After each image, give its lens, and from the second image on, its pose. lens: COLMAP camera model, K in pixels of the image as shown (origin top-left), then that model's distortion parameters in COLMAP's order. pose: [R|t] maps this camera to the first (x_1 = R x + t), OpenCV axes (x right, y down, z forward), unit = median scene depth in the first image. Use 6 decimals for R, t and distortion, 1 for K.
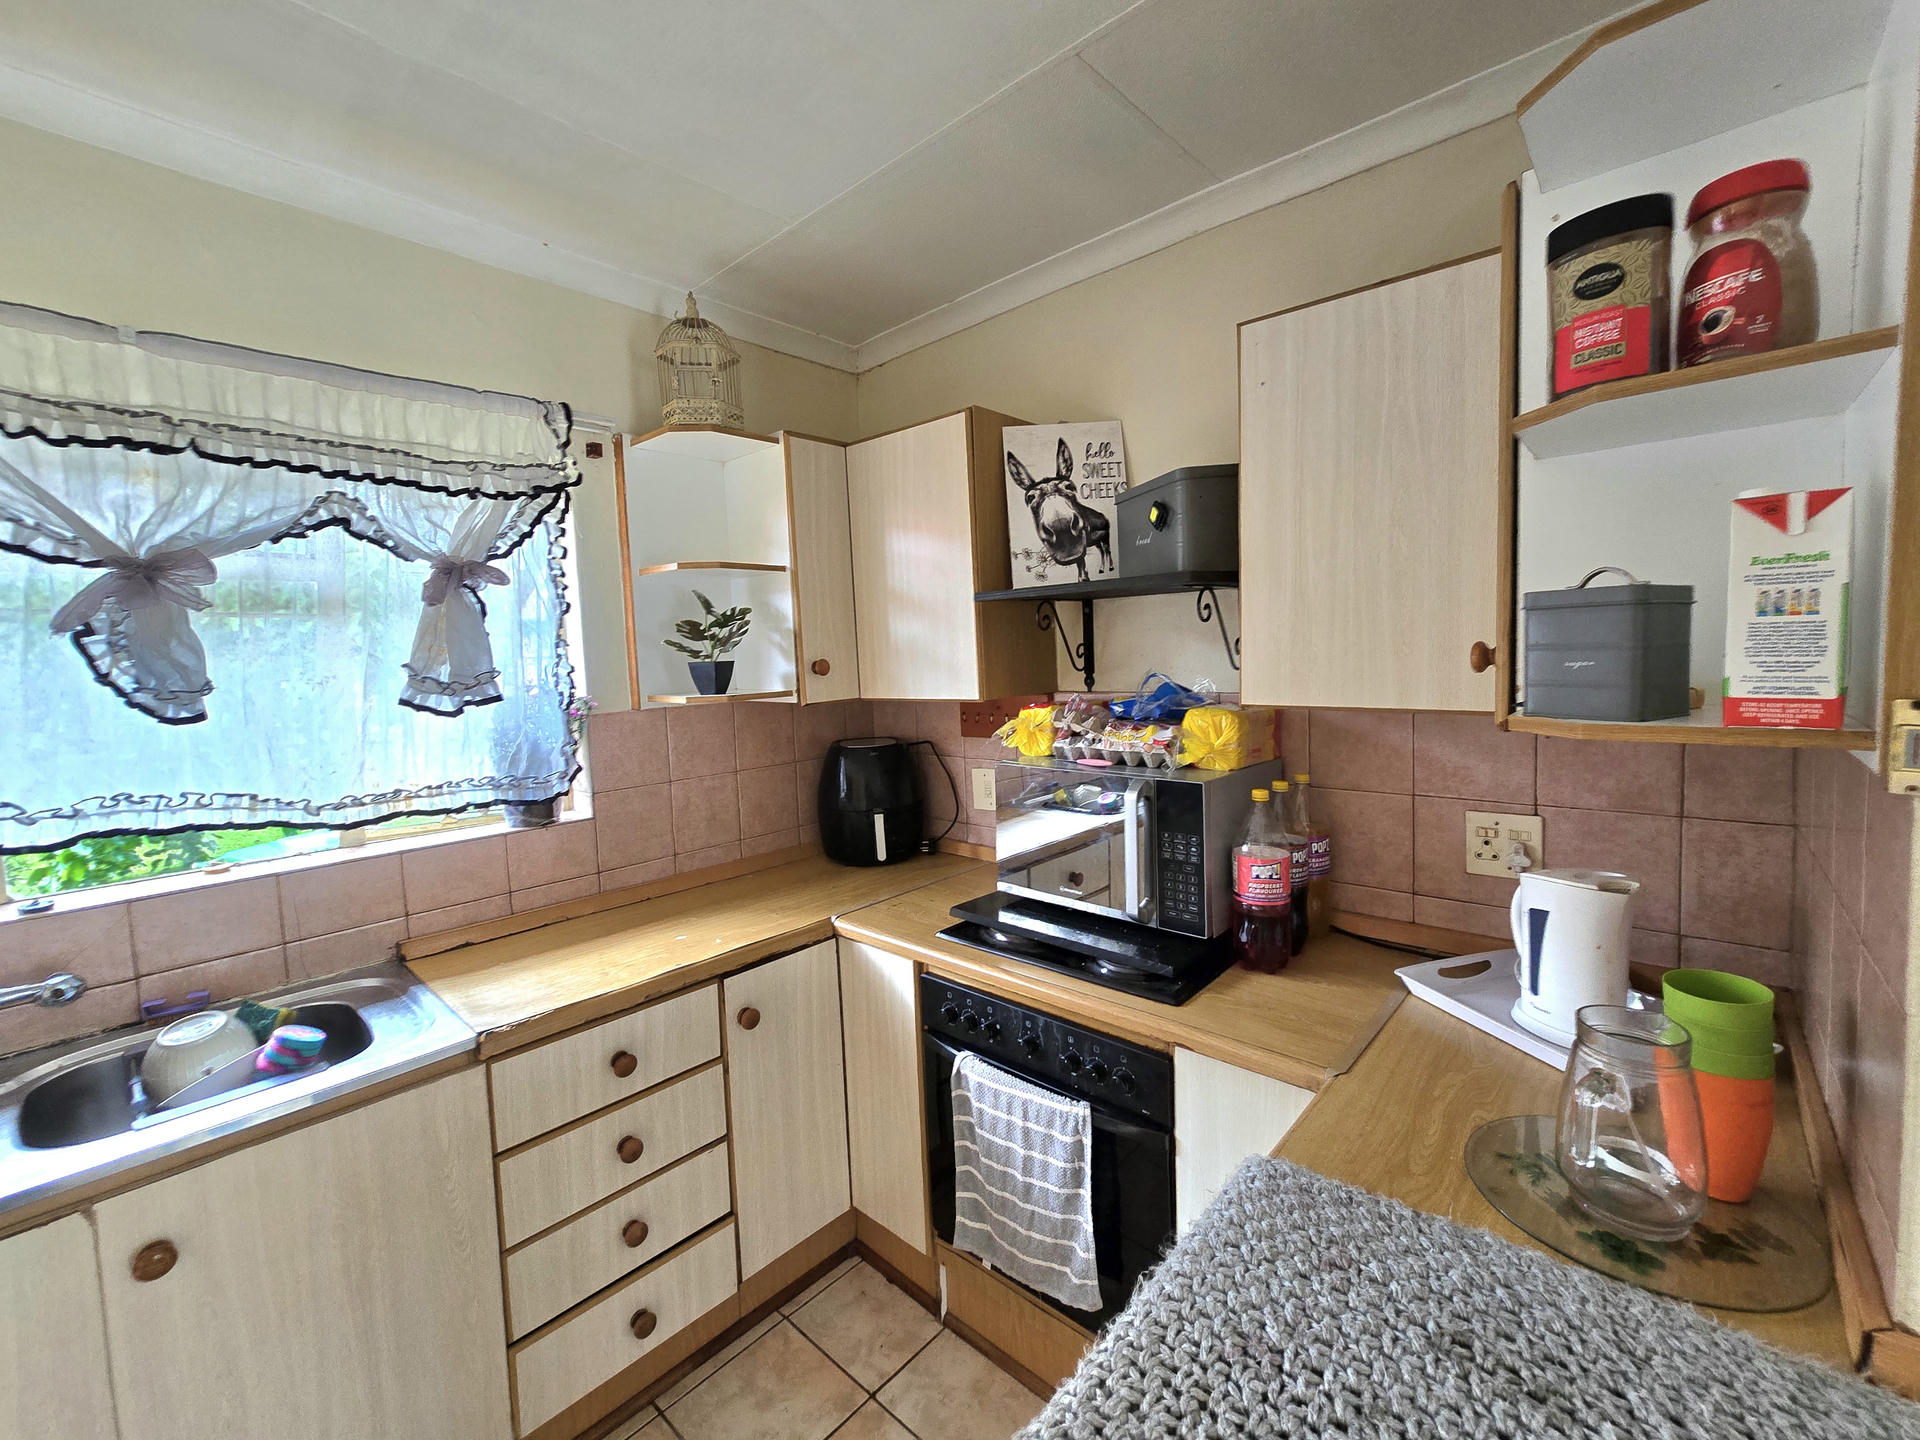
lens RADIAL K [[793.0, 0, 976.9], [0, 793.0, 703.2], [0, 0, 1]] dist [-0.003483, -0.000194]
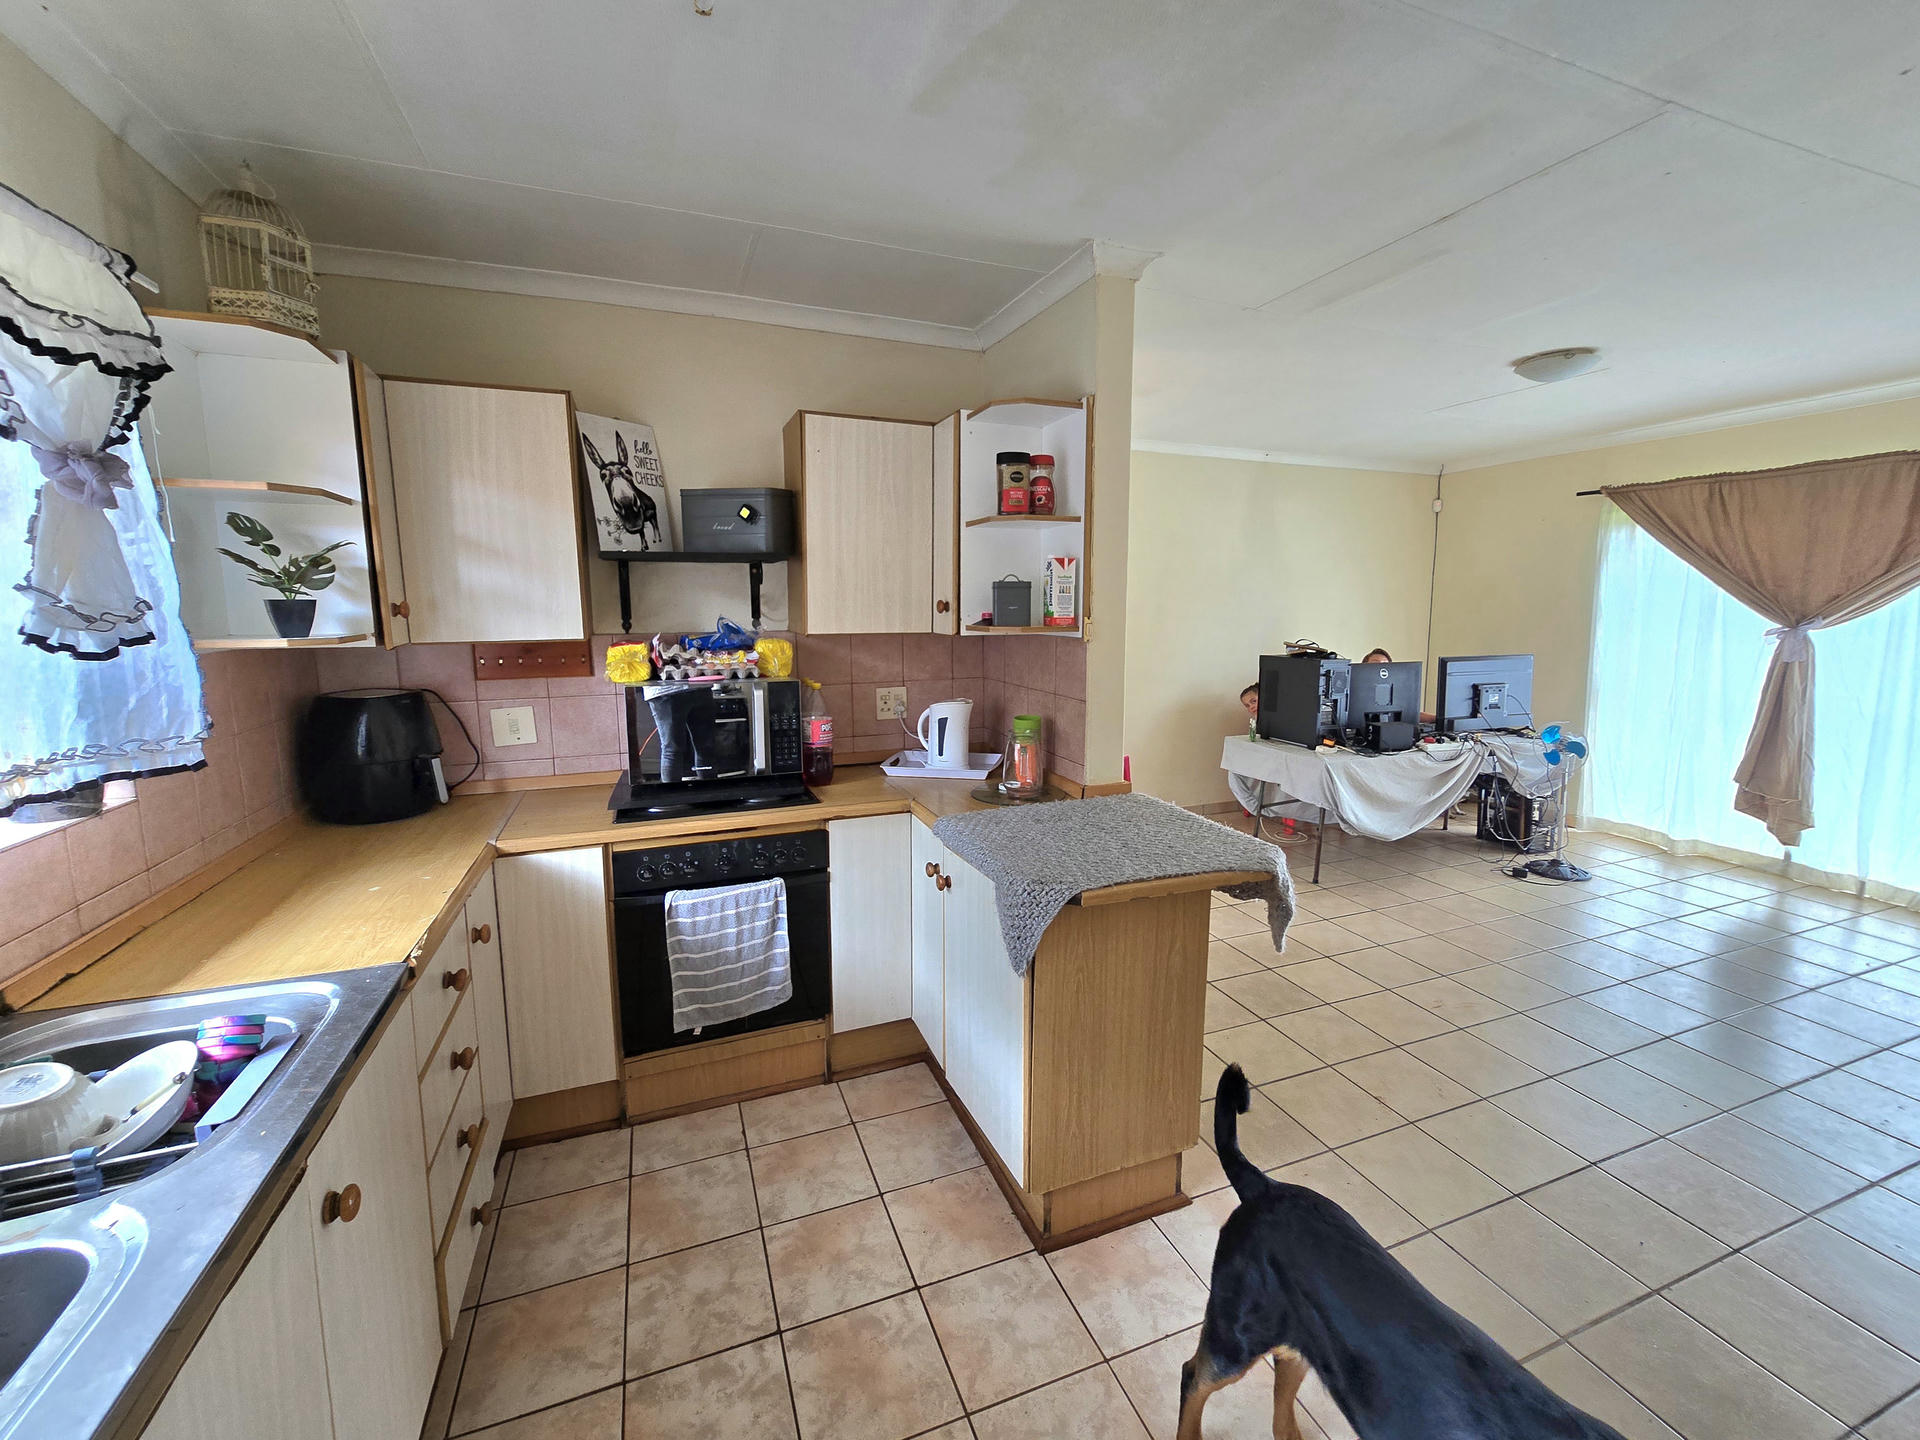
lens RADIAL K [[793.0, 0, 957.4], [0, 793.0, 710.1], [0, 0, 1]] dist [-0.003483, -0.000194]
pose [[0.450937, -0.088436, 0.888164, -0.969719], [0.048508, 0.996037, 0.074548, 0.049054], [-0.891237, 0.009466, 0.453439, -0.065243]]
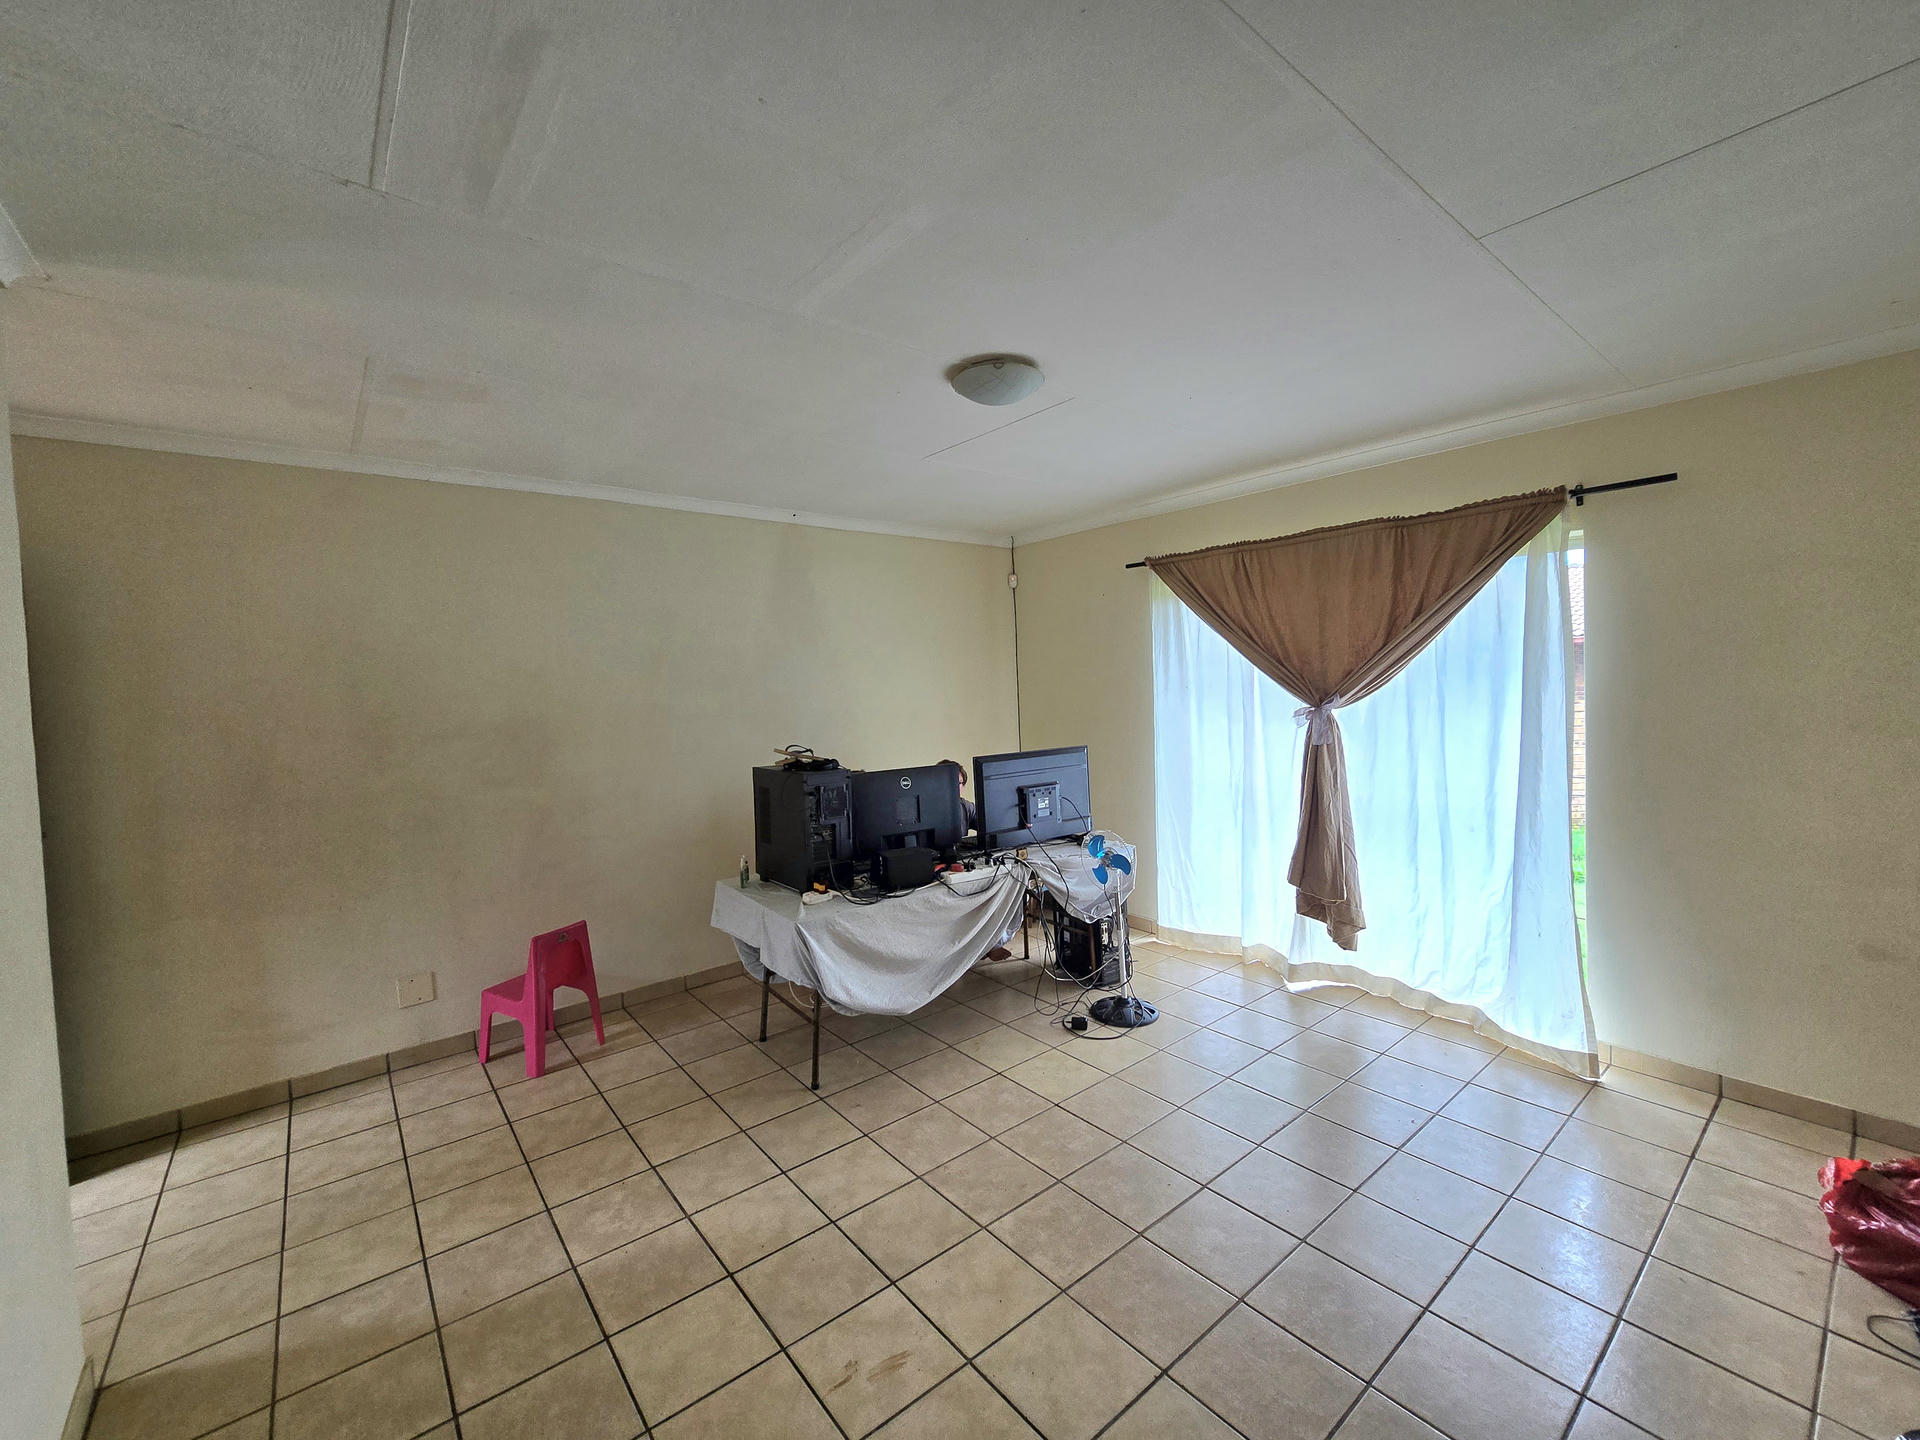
lens RADIAL K [[793.0, 0, 950.0], [0, 793.0, 707.4], [0, 0, 1]] dist [-0.003483, -0.000194]
pose [[0.159591, -0.001792, 0.987182, 0.052101], [0.093549, 0.995526, -0.013317, 0.036216], [-0.982741, 0.094475, 0.159044, -0.615370]]
